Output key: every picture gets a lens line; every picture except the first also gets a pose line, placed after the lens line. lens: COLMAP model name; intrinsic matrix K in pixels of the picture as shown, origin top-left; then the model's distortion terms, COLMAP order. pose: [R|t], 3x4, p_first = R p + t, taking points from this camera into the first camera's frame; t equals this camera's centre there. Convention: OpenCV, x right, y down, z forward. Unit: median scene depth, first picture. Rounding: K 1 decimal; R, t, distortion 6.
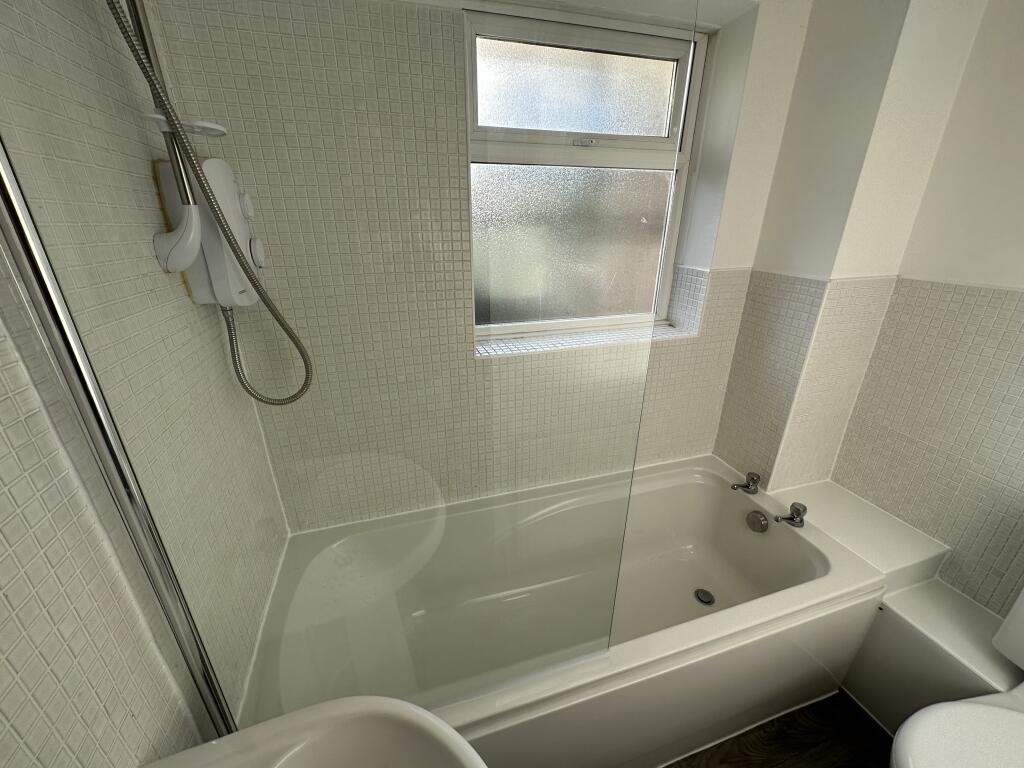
lens RADIAL K [[408.4, 0, 511.0], [0, 408.4, 384.5], [0, 0, 1]] dist [-0.000946, 0.001322]
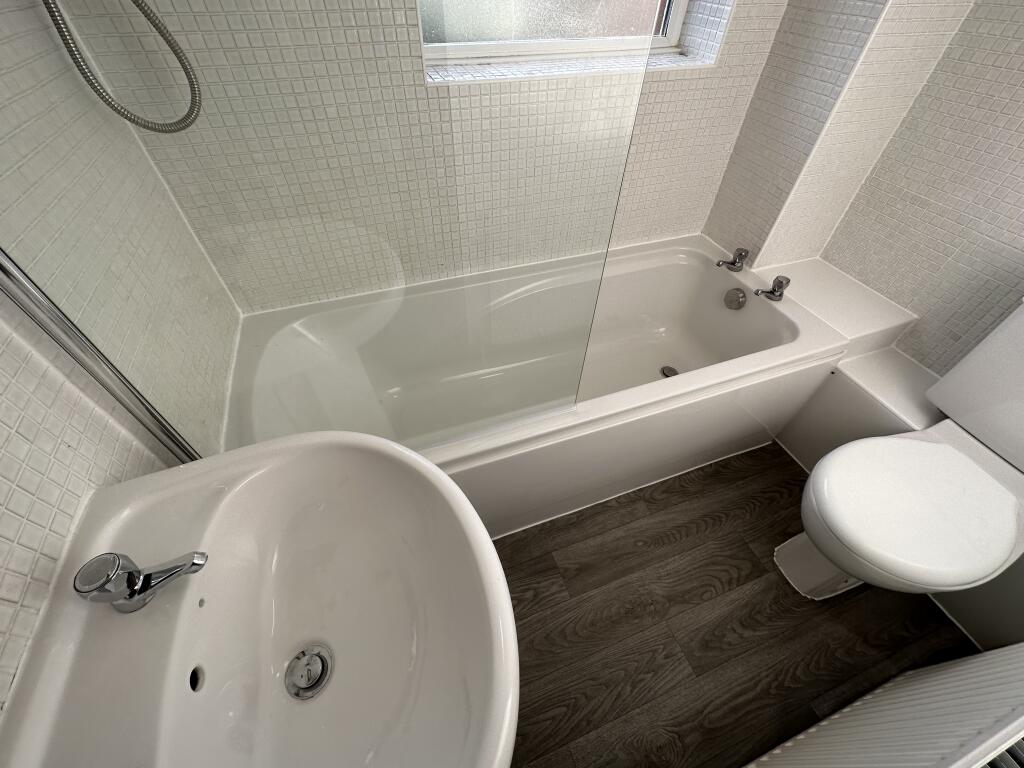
lens RADIAL K [[408.4, 0, 510.2], [0, 408.4, 381.1], [0, 0, 1]] dist [-0.000946, 0.001322]
pose [[0.998808, -0.023257, 0.042925, 0.020711], [0.003324, 0.909593, 0.415487, 0.111701], [-0.048708, -0.414849, 0.908586, 0.061500]]
